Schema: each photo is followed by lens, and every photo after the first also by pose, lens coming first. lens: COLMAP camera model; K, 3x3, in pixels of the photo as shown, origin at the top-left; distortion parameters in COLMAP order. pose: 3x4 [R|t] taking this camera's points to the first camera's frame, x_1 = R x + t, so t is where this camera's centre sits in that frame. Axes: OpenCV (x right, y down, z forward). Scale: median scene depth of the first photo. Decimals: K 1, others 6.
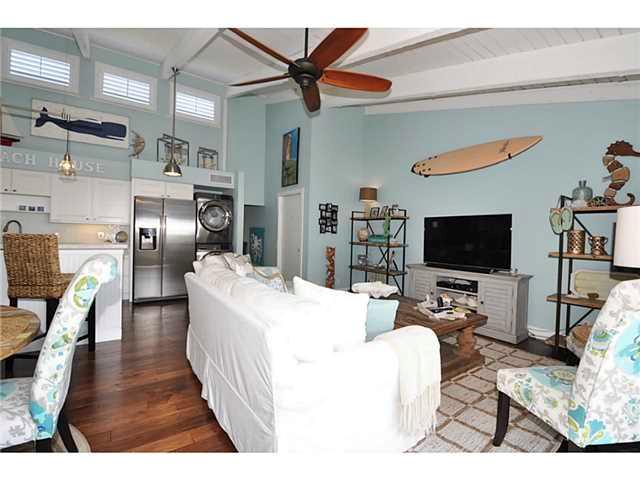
lens RADIAL K [[288.9, 0, 327.1], [0, 288.9, 237.5], [0, 0, 1]] dist [0.014743, -0.021361]
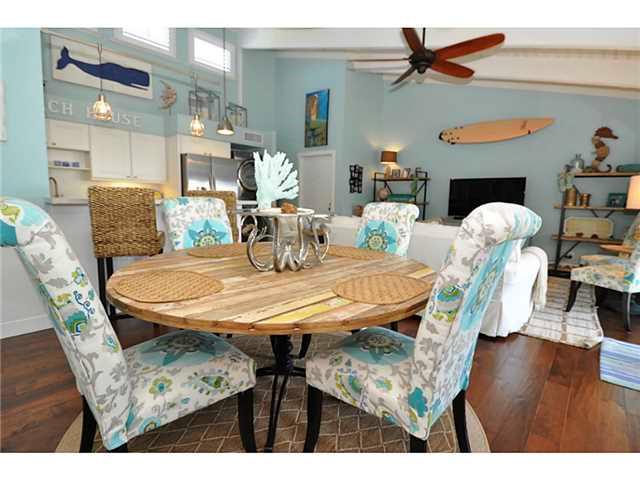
lens RADIAL K [[312.0, 0, 327.7], [0, 312.0, 235.9], [0, 0, 1]] dist [0.020533, -0.027483]
pose [[0.973098, -0.030781, 0.228324, -0.438991], [0.004369, 0.993322, 0.115292, 0.012654], [-0.230348, -0.111193, 0.966735, -0.156789]]
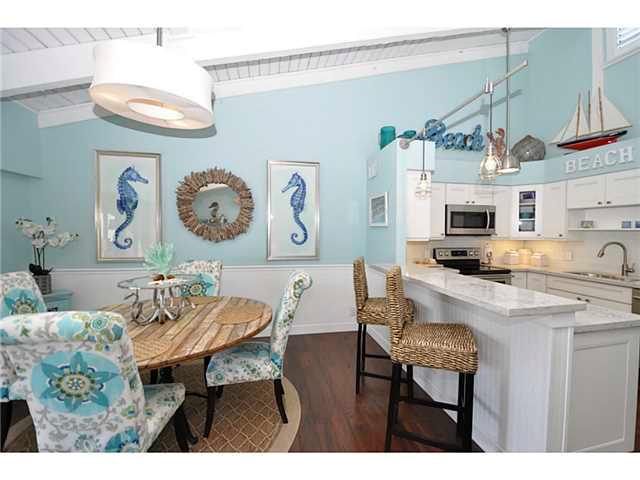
lens RADIAL K [[288.9, 0, 327.1], [0, 288.9, 237.5], [0, 0, 1]] dist [0.014743, -0.021361]
pose [[-0.412189, -0.014456, -0.910984, -0.104346], [-0.030849, 0.999522, -0.001904, -0.043971], [0.910576, 0.027318, -0.412438, 0.575996]]
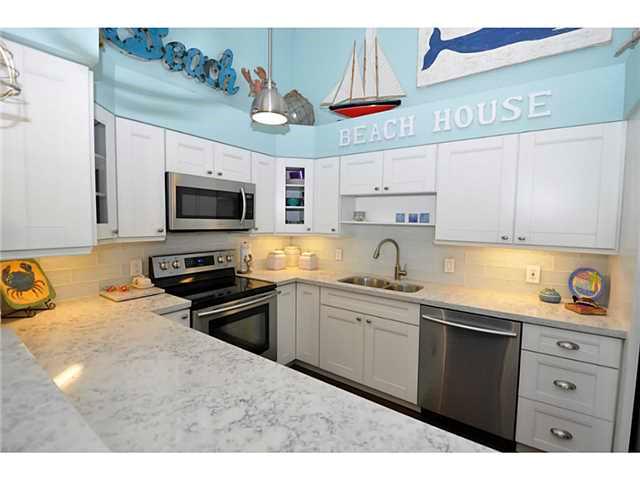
lens RADIAL K [[299.2, 0, 328.7], [0, 299.2, 238.4], [0, 0, 1]] dist [0.020043, -0.021007]
pose [[0.313380, 0.031782, -0.949096, -0.501264], [-0.020745, 0.999430, 0.026618, -0.069556], [0.949401, 0.011348, 0.313860, 0.629451]]
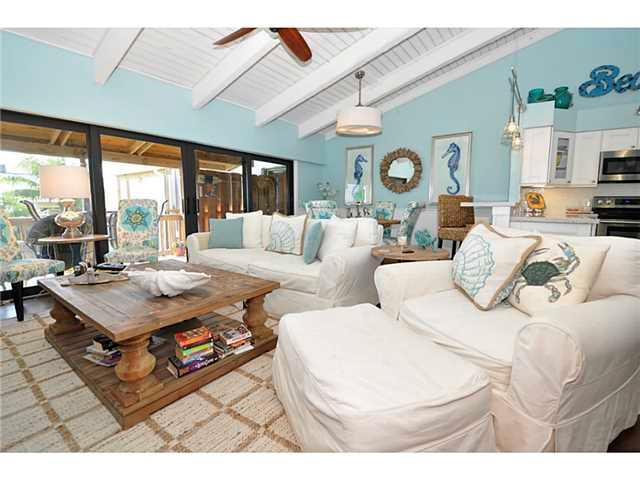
lens RADIAL K [[288.9, 0, 327.1], [0, 288.9, 237.5], [0, 0, 1]] dist [0.014743, -0.021361]
pose [[-0.950087, 0.005759, -0.311932, 0.018646], [-0.033962, 0.991979, 0.121757, 0.021329], [0.310131, 0.126273, -0.942271, 1.106379]]
